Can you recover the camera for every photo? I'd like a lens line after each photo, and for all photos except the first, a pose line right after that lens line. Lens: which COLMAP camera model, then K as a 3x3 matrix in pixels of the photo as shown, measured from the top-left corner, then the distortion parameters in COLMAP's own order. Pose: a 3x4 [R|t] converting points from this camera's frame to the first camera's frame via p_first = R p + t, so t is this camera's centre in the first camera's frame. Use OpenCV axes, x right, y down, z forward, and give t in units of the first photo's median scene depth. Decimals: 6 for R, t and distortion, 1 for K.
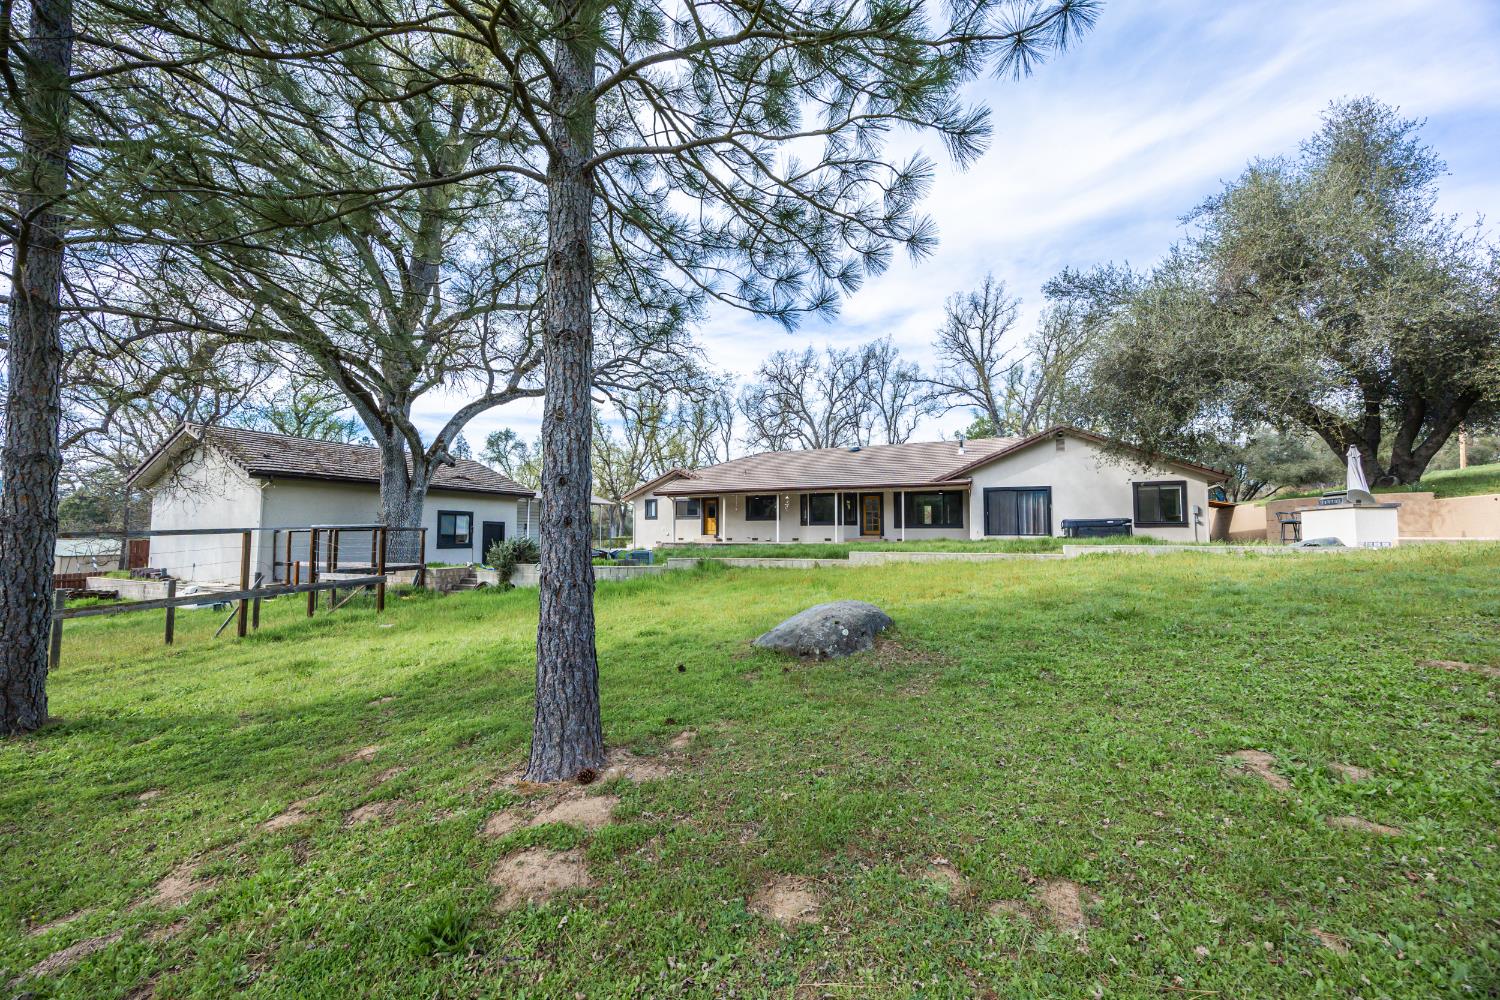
lens RADIAL K [[572.1, 0, 750.0], [0, 572.1, 500.0], [0, 0, 1]] dist [-0.000497, -0.000018]
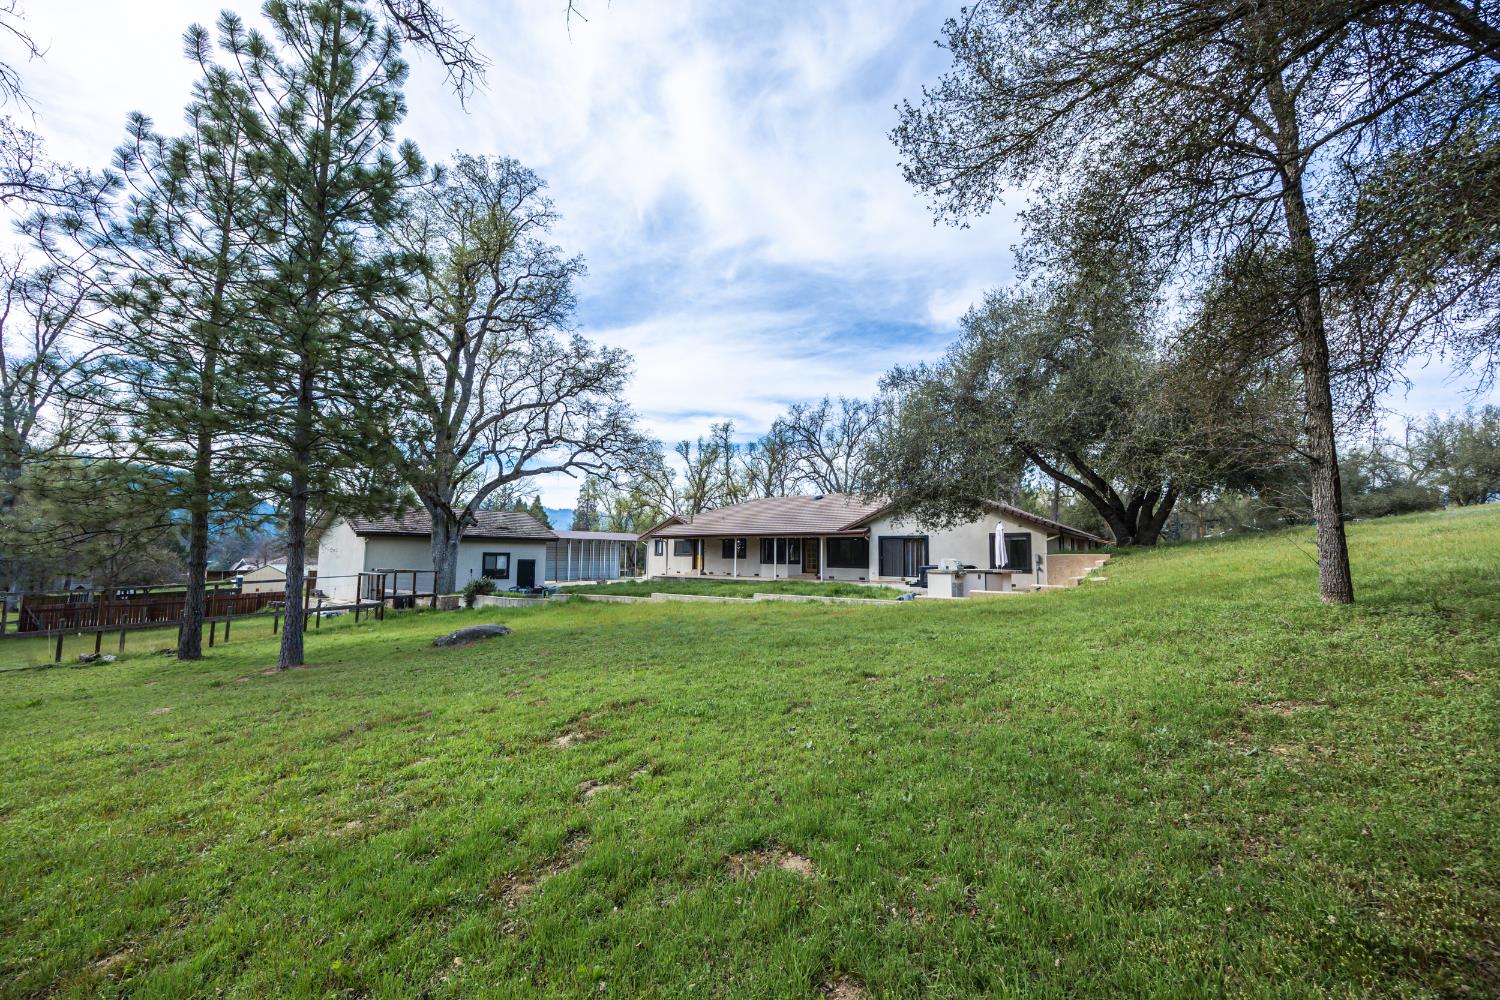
lens RADIAL K [[586.8, 0, 750.0], [0, 586.8, 500.0], [0, 0, 1]] dist [-0.000355, 0.000007]
pose [[0.971713, -0.014750, -0.235702, 0.432413], [0.006506, 0.999341, -0.035713, -0.054100], [0.236074, 0.033170, 0.971169, -0.258423]]
